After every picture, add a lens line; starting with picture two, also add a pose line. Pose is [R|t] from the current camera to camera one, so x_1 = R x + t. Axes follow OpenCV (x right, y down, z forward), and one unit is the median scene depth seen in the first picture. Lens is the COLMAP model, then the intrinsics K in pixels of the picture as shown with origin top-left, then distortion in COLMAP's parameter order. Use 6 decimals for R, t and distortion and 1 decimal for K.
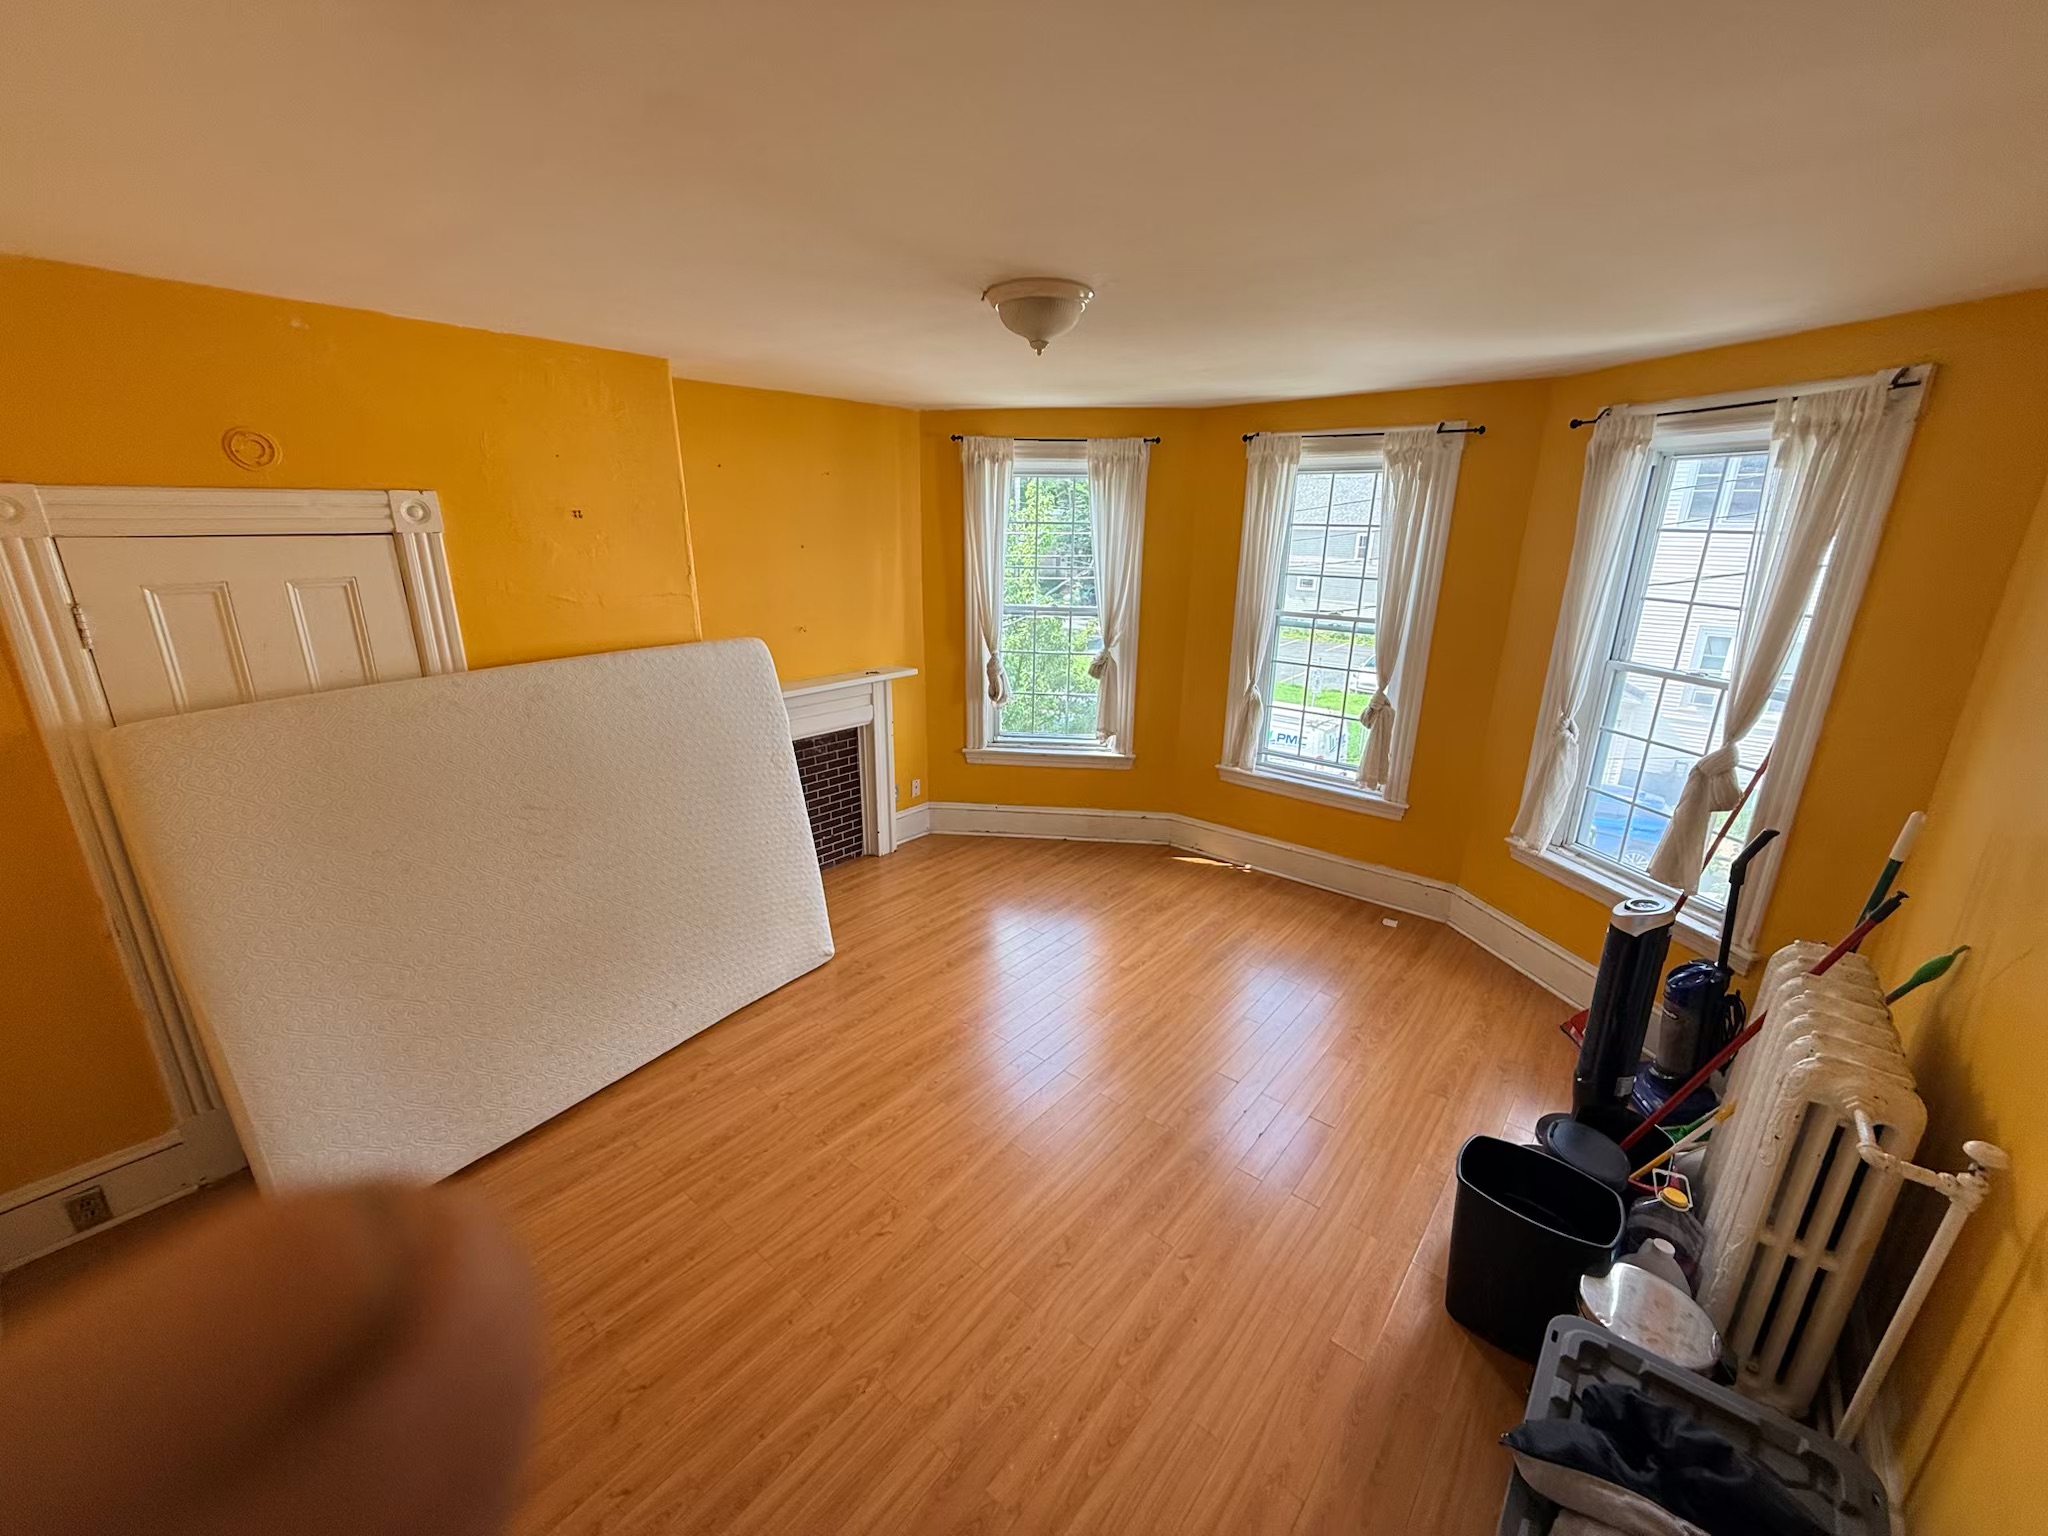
lens RADIAL K [[817.7, 0, 1018.9], [0, 817.7, 770.8], [0, 0, 1]] dist [-0.001950, -0.000074]
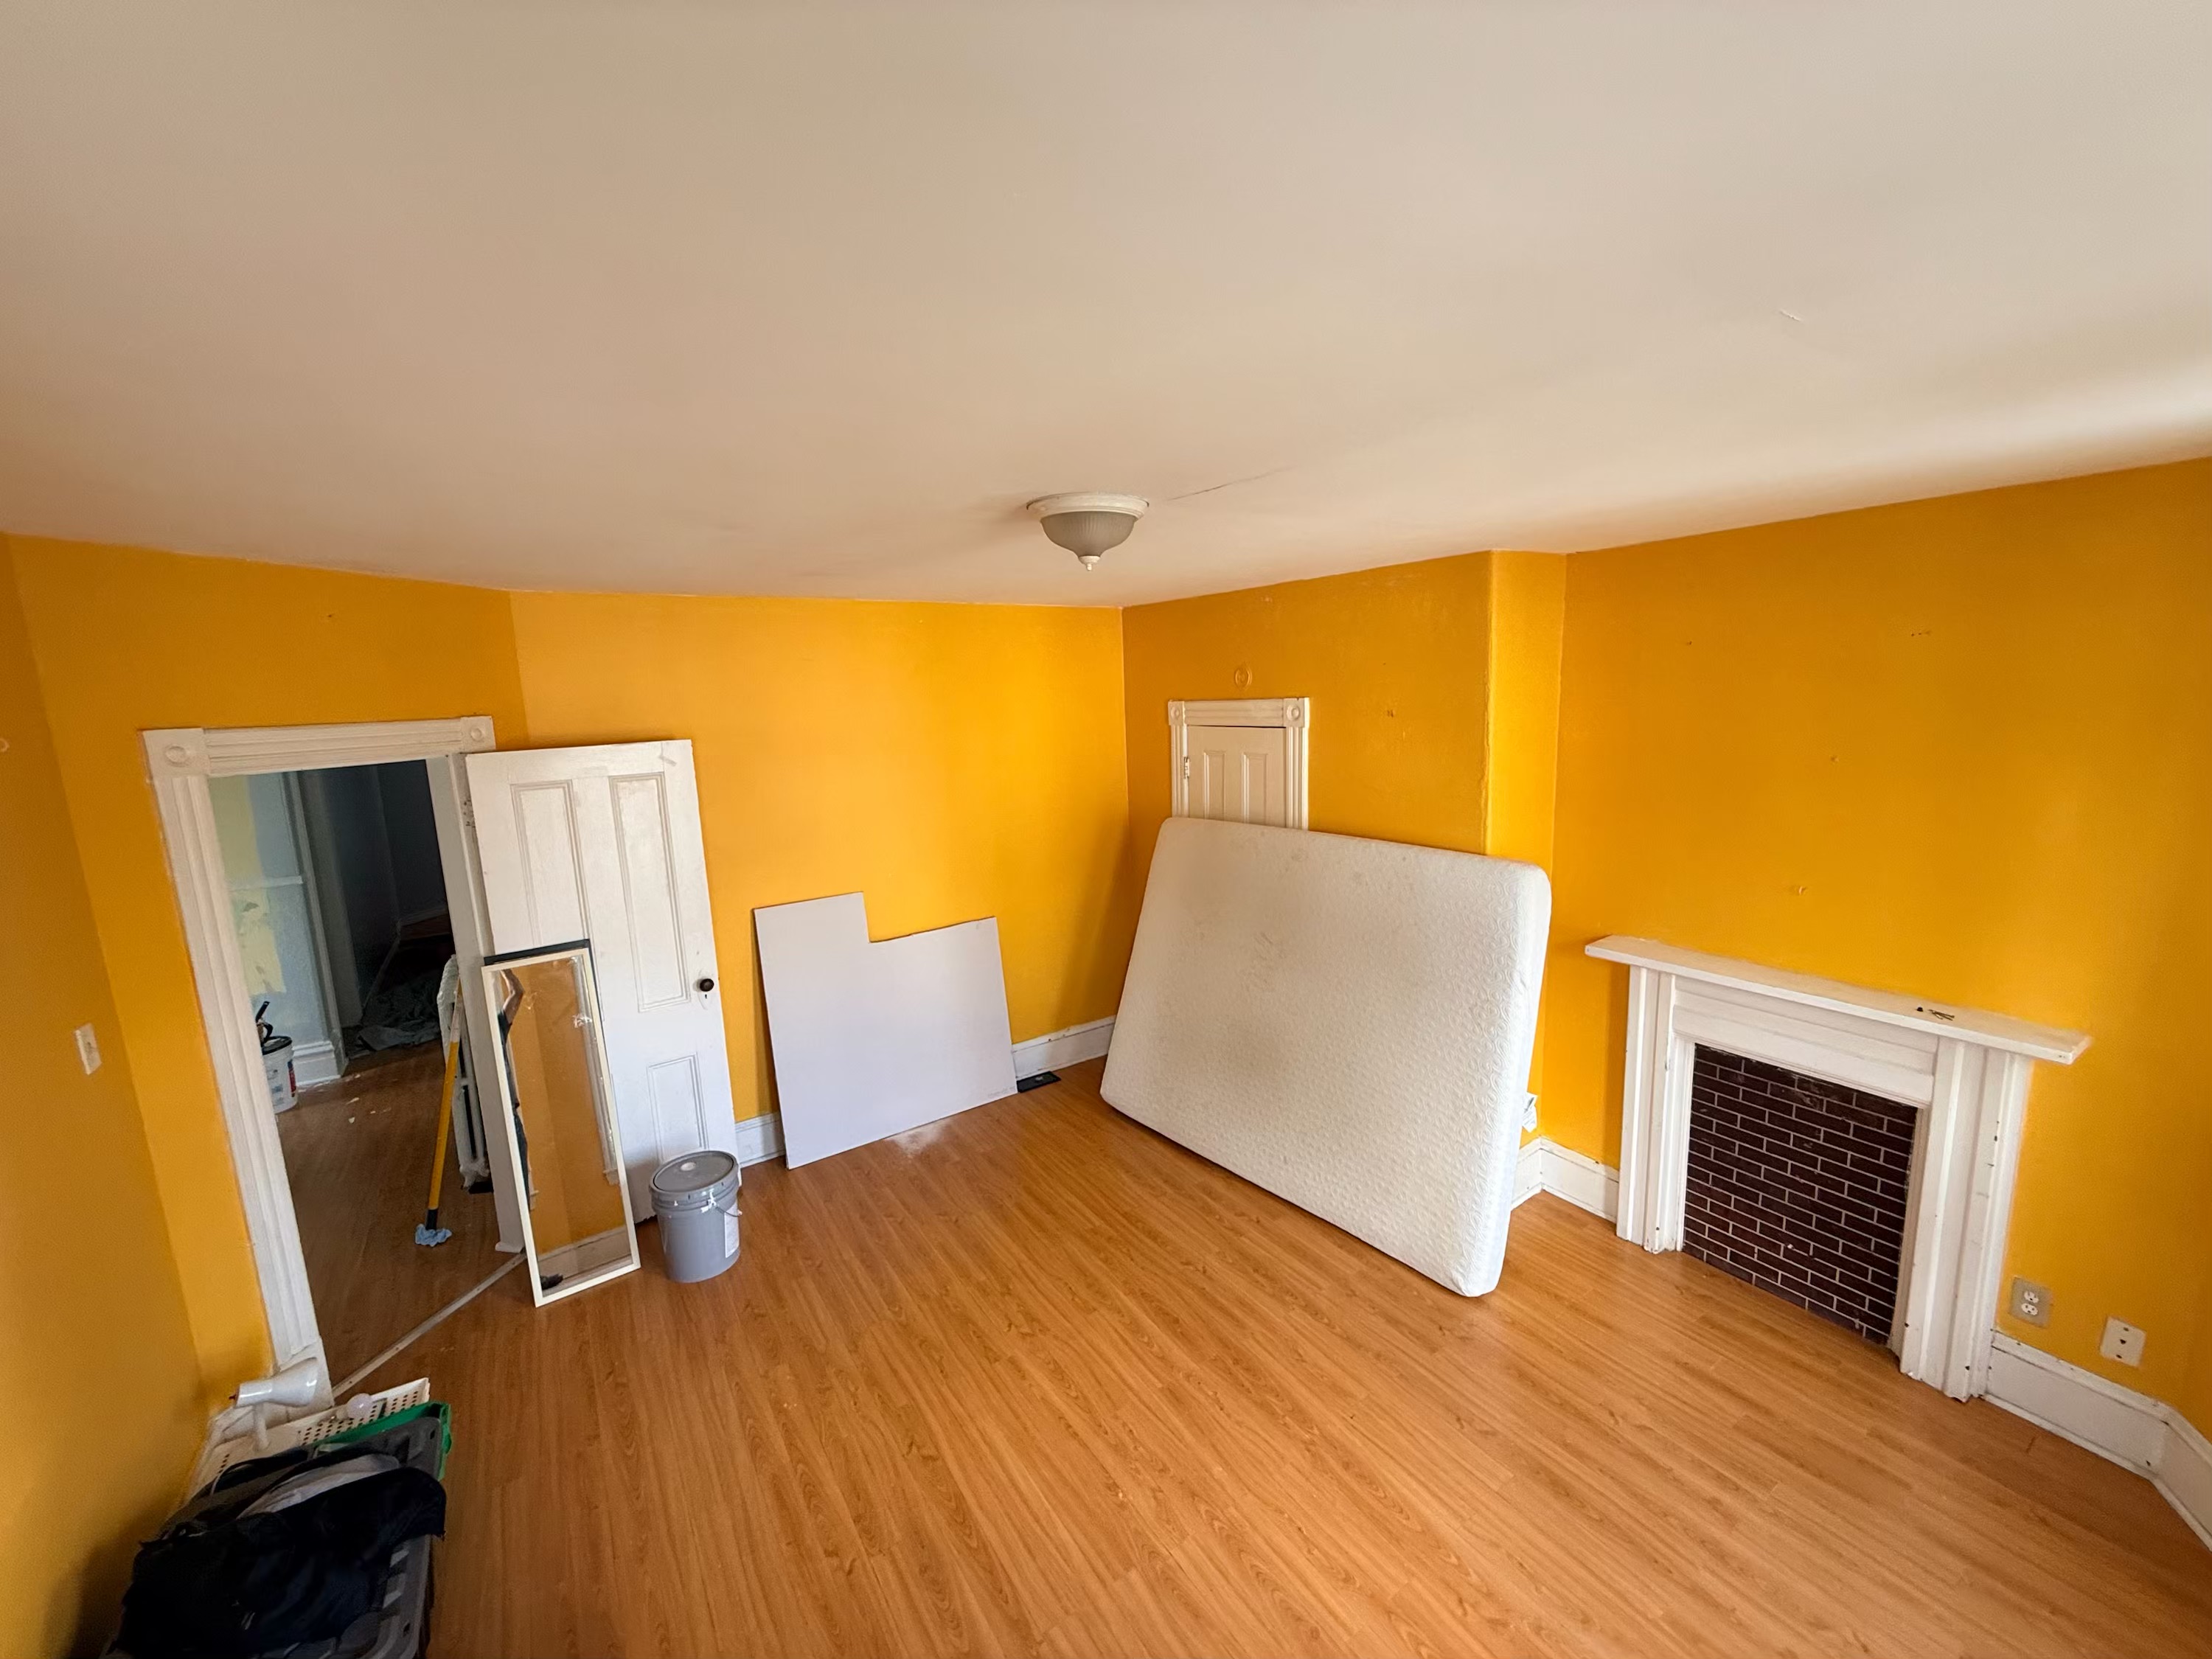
lens RADIAL K [[883.2, 0, 1104.0], [0, 883.2, 825.2], [0, 0, 1]] dist [-0.001950, -0.000074]
pose [[-0.286627, 0.146404, -0.946790, 0.833356], [-0.254824, 0.941005, 0.222654, -0.397350], [0.923531, 0.305084, -0.232410, 1.129764]]
